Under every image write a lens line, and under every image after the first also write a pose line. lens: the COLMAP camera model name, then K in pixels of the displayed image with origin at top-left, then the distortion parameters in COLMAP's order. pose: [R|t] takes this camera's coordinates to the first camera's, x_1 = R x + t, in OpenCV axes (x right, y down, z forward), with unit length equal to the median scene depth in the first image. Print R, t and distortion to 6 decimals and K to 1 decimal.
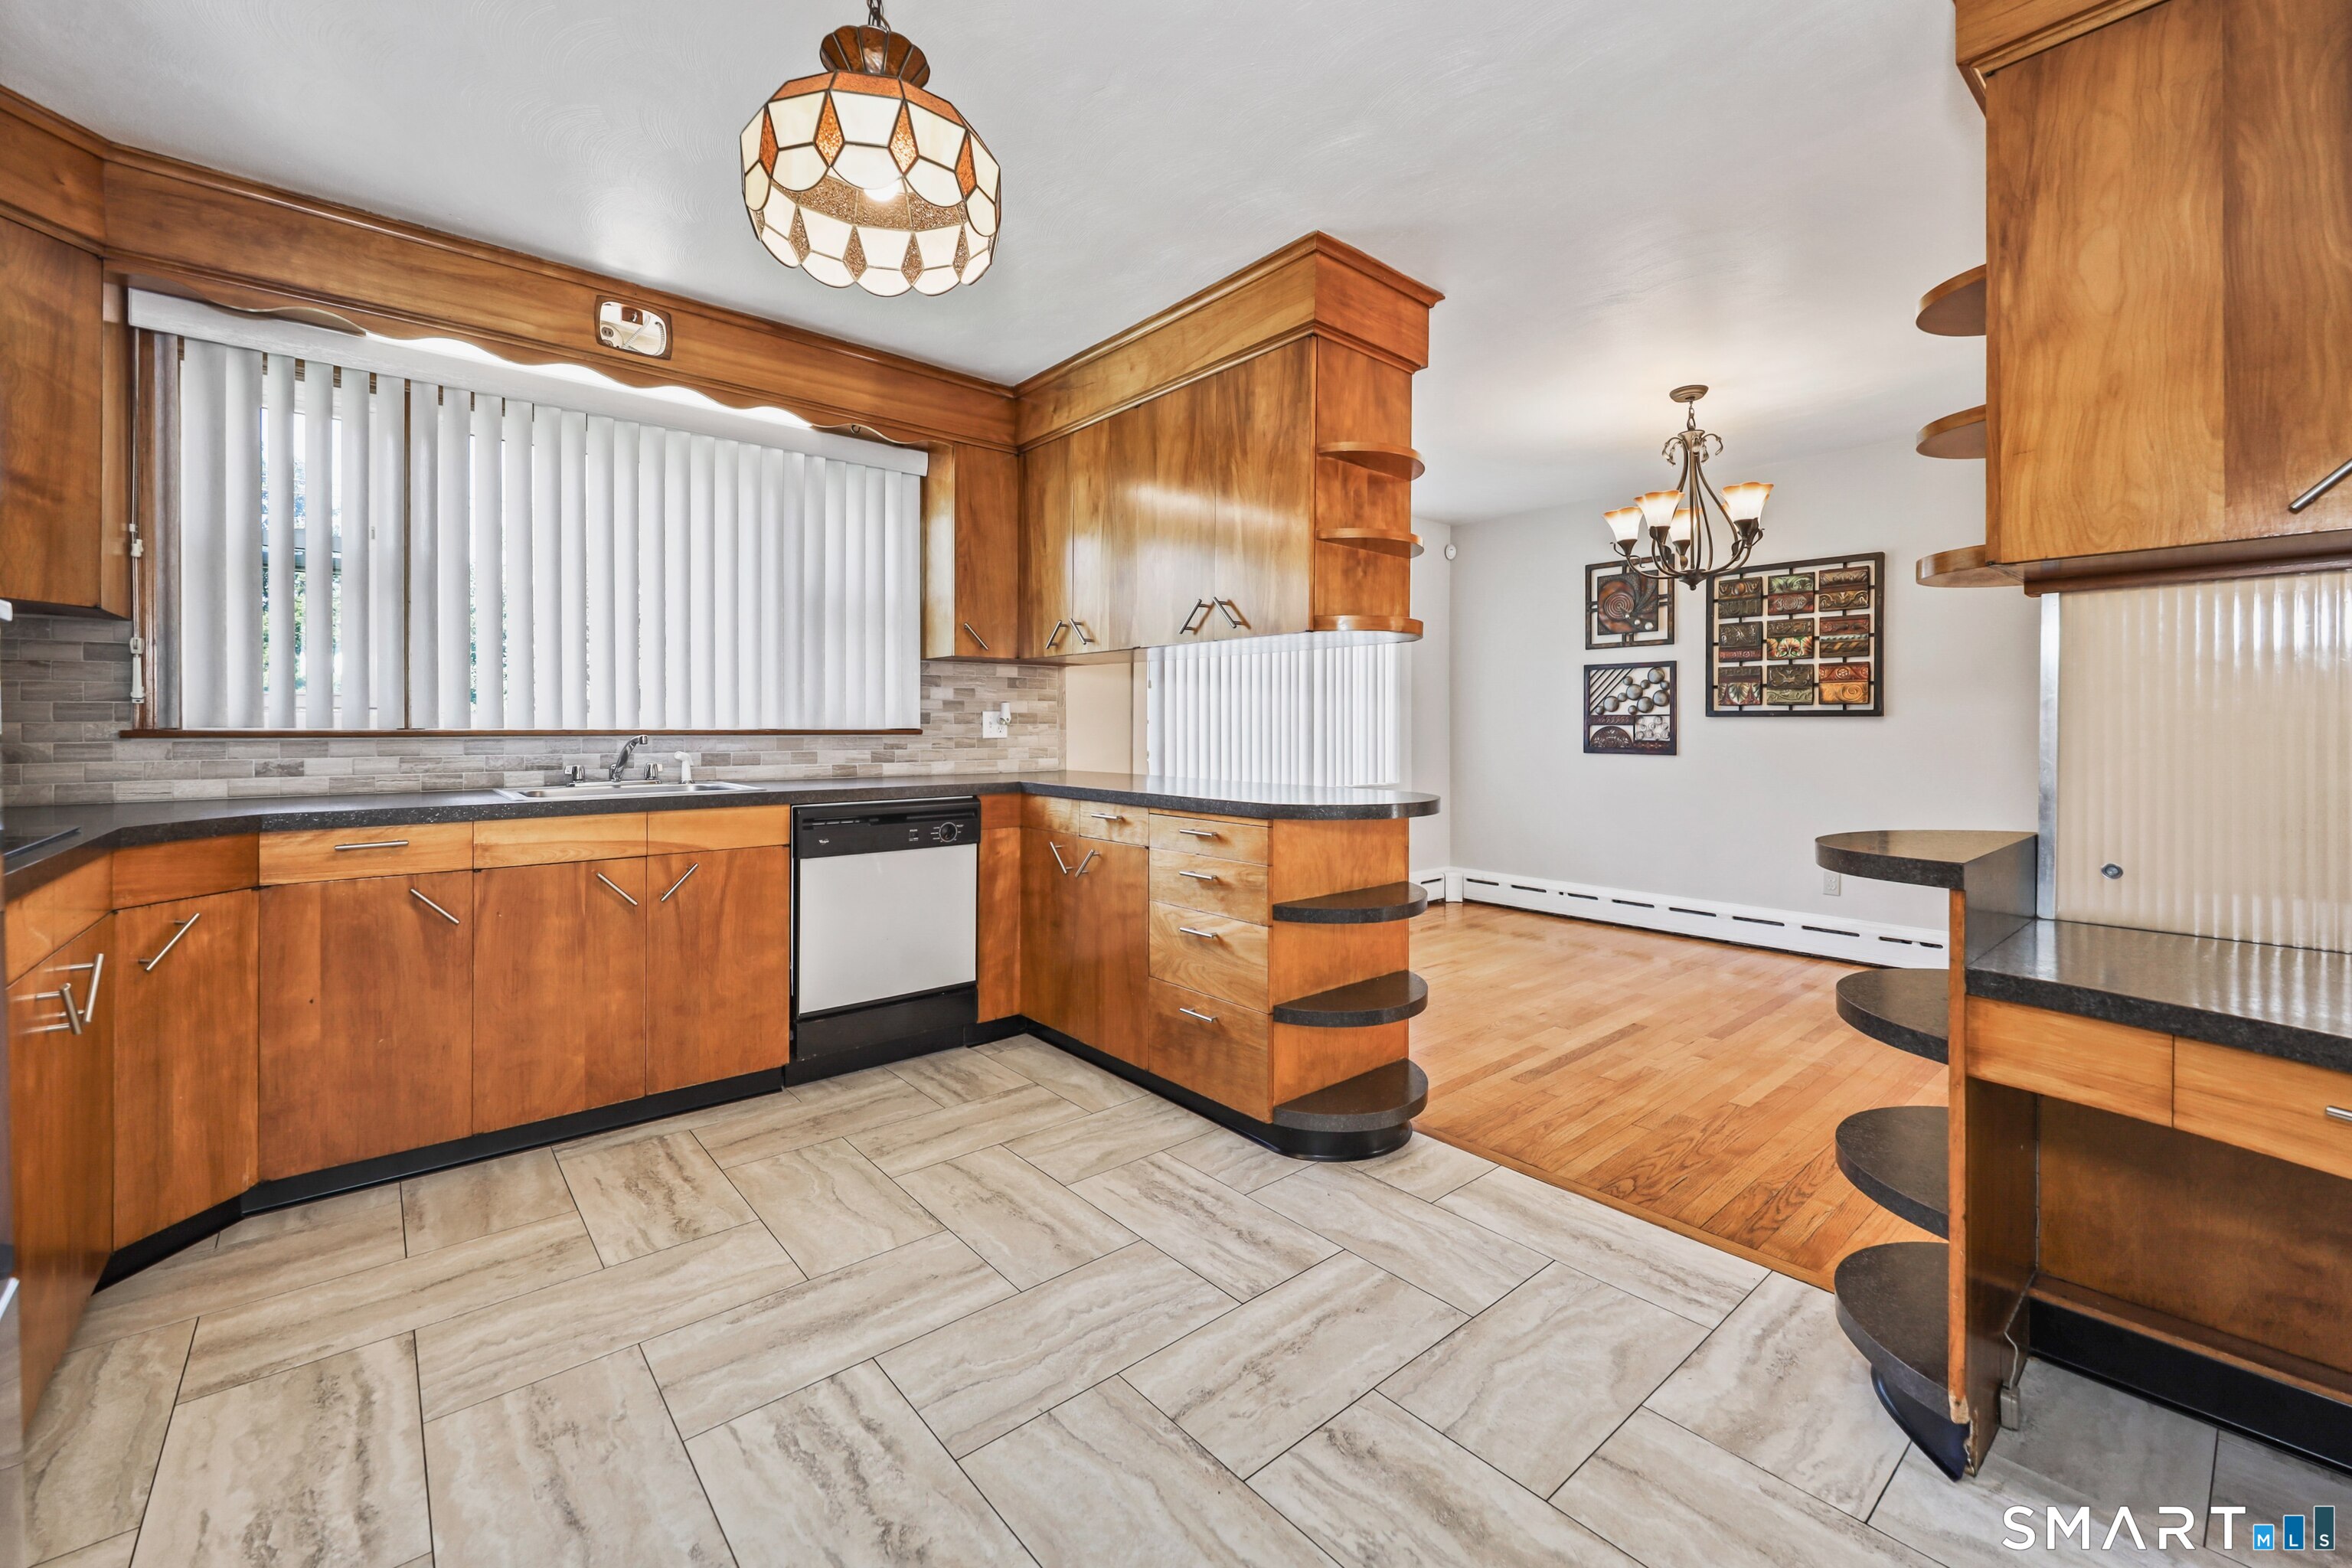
lens RADIAL K [[952.4, 0, 1169.2], [0, 952.4, 725.7], [0, 0, 1]] dist [0.001245, 0.000107]
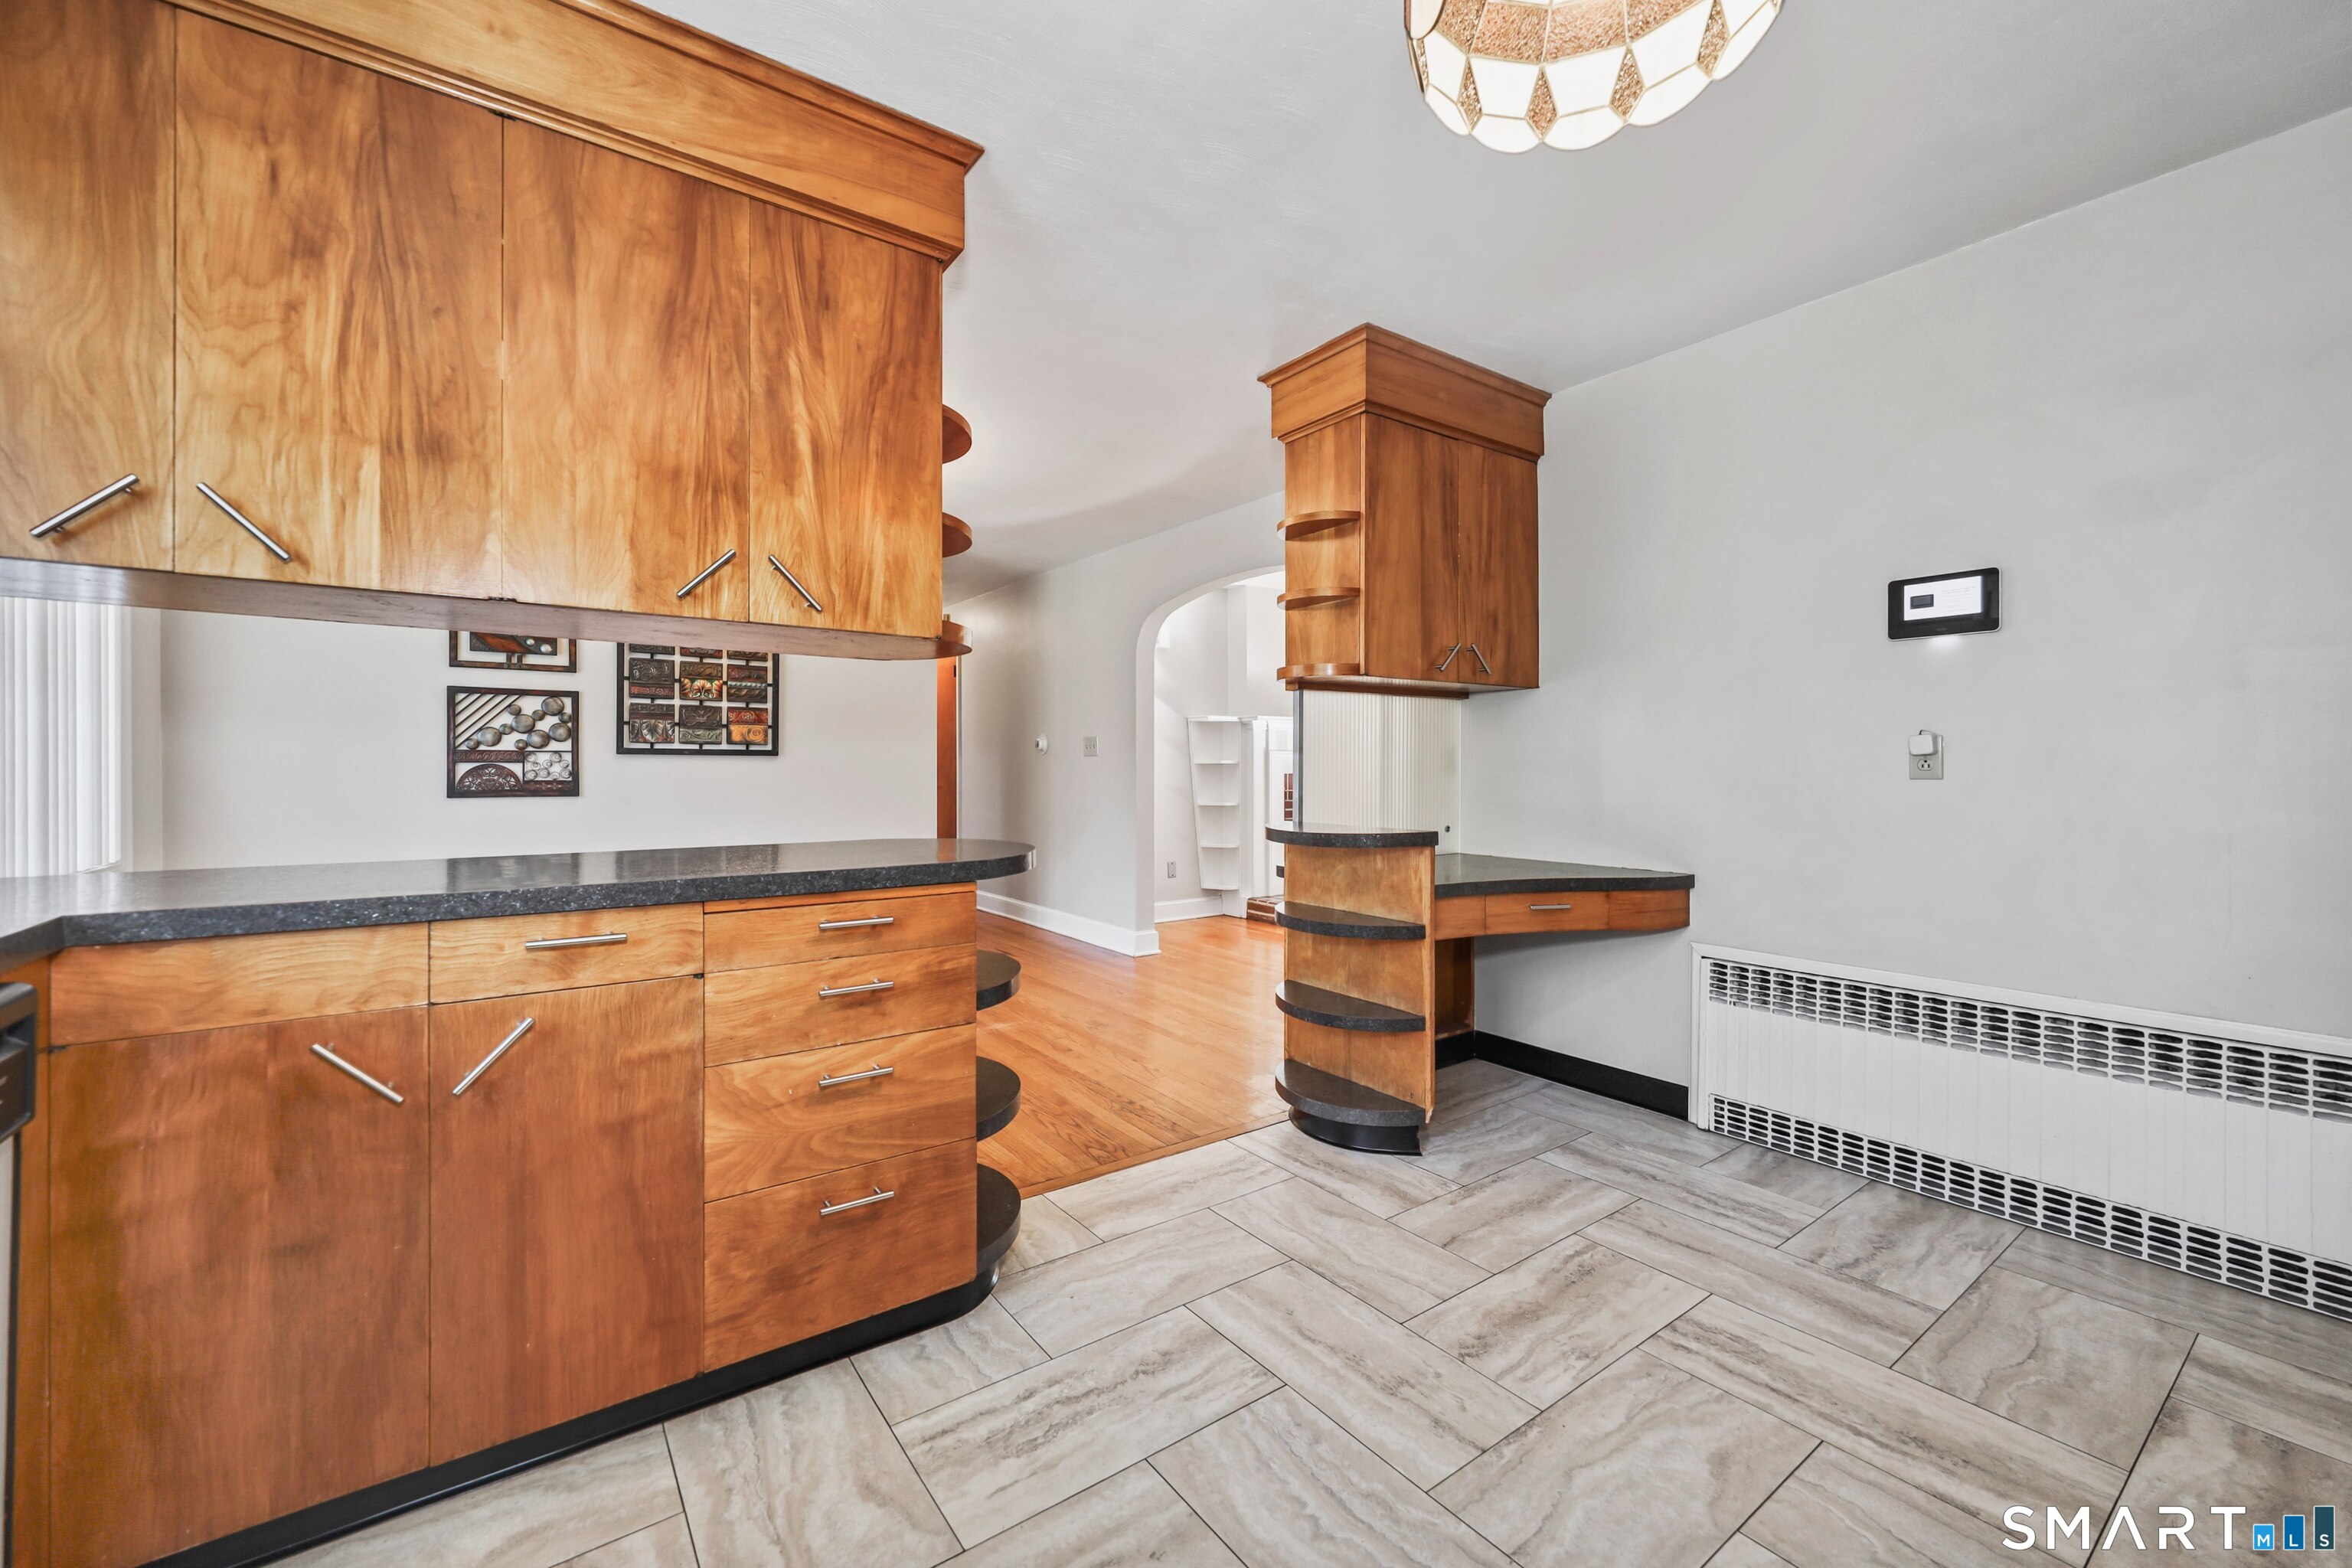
lens RADIAL K [[936.6, 0, 1156.3], [0, 936.6, 772.1], [0, 0, 1]] dist [0.010019, 0.000018]
pose [[0.086490, -0.007314, 0.996226, -0.535080], [-0.000035, 0.999973, 0.007344, 0.002593], [-0.996253, -0.000670, 0.086488, 0.665768]]
